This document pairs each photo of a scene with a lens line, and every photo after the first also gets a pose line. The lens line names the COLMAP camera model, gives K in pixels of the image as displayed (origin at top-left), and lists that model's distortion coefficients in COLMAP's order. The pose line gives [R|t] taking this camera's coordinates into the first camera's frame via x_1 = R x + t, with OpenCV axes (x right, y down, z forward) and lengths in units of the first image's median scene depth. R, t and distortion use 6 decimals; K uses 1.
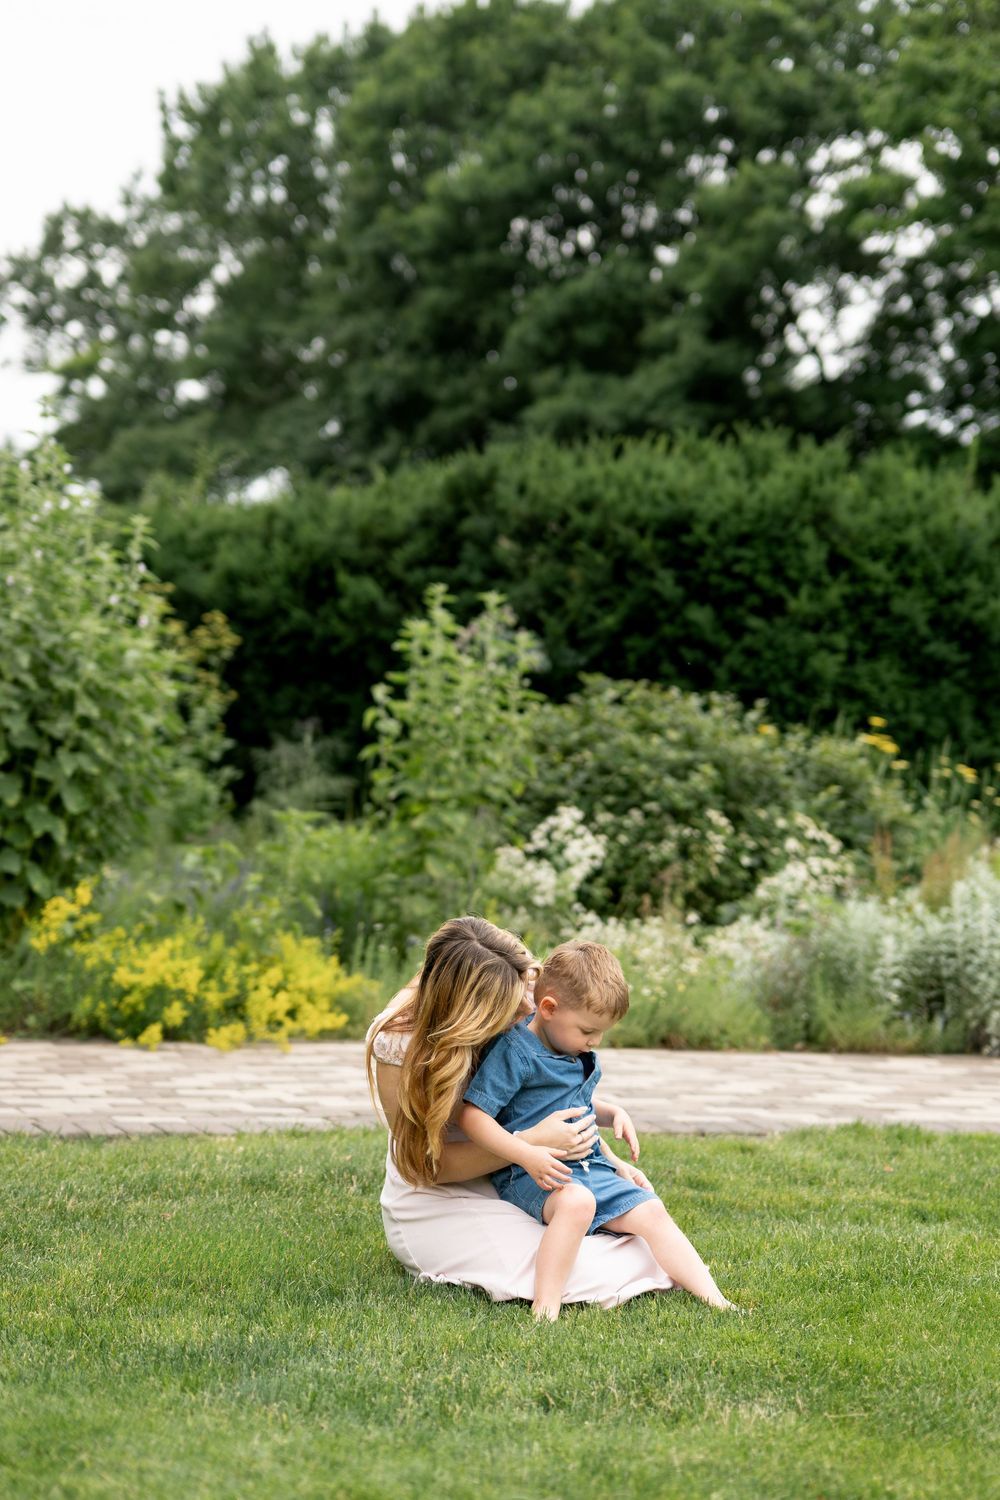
lens RADIAL K [[2353.4, 0, 500.9], [0, 2353.4, 756.9], [0, 0, 1]] dist [-0.220563, 0.000000]
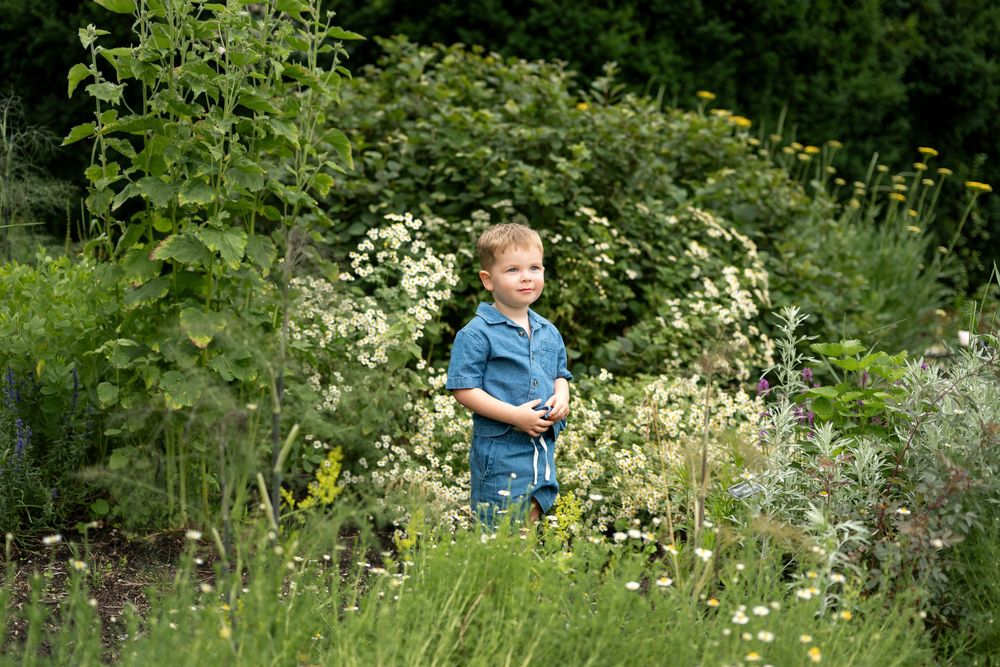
lens RADIAL K [[1354.2, 0, 494.7], [0, 1354.2, 333.6], [0, 0, 1]] dist [-0.019128, 0.000000]
pose [[0.983128, -0.054870, 0.174494, -0.013611], [0.032733, 0.991324, 0.127299, 0.007925], [-0.179965, -0.119440, 0.976395, 0.636271]]
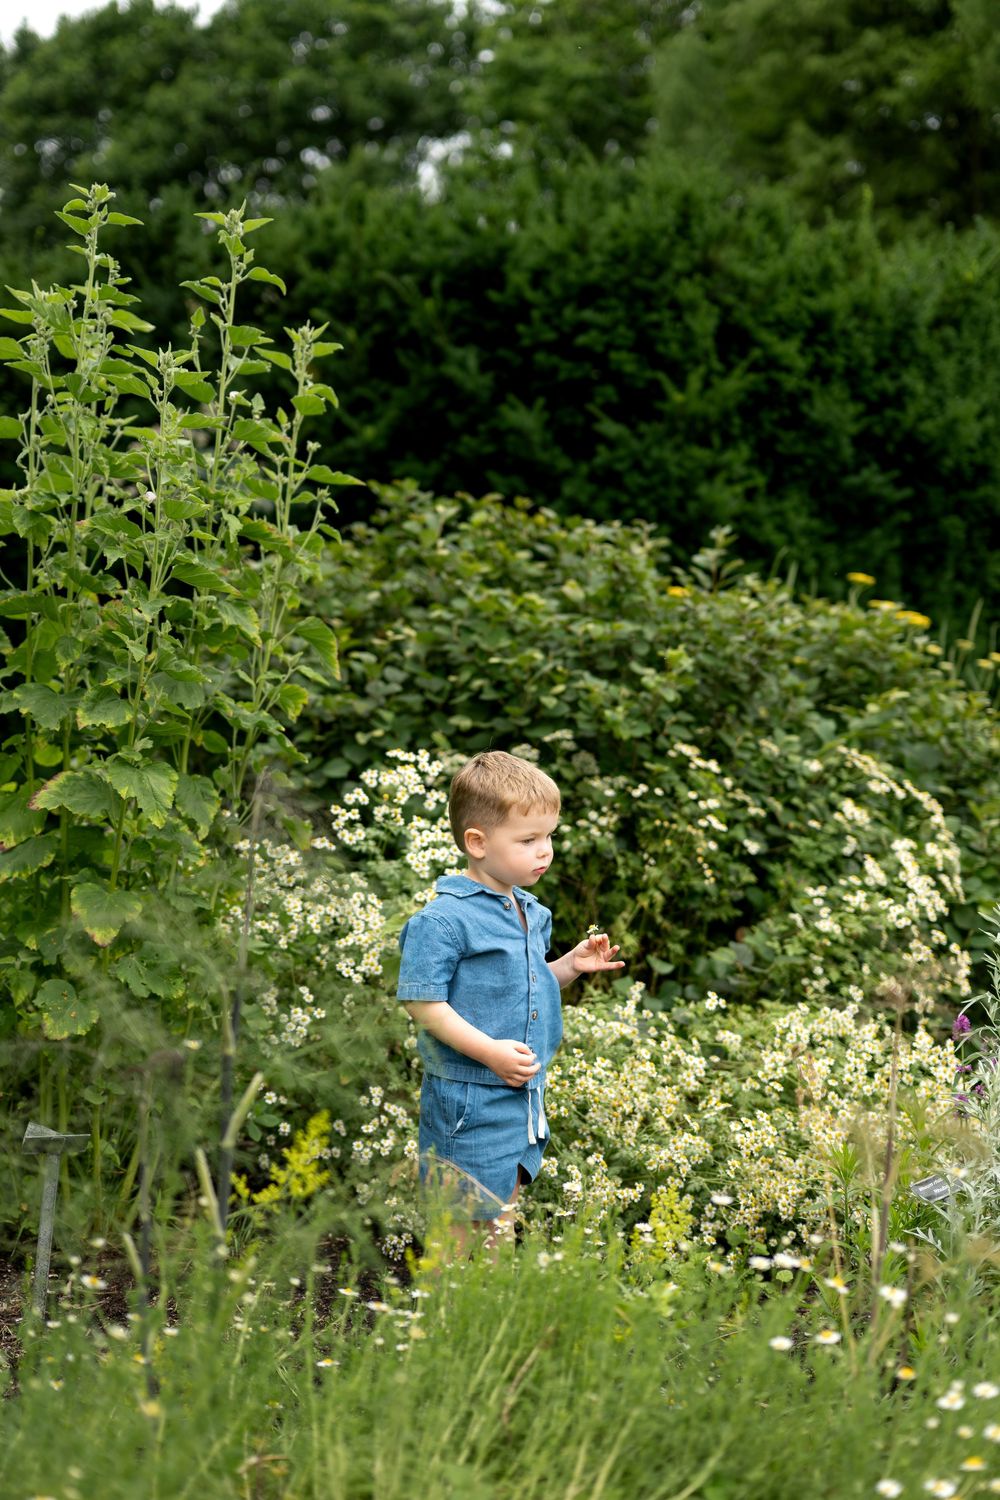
lens RADIAL K [[2031.3, 0, 479.5], [0, 2031.3, 781.6], [0, 0, 1]] dist [-0.019128, 0.000000]
pose [[0.987201, -0.019320, 0.158304, -0.017854], [0.010505, 0.998357, 0.056333, 0.007367], [-0.159132, -0.053949, 0.985782, 0.643559]]
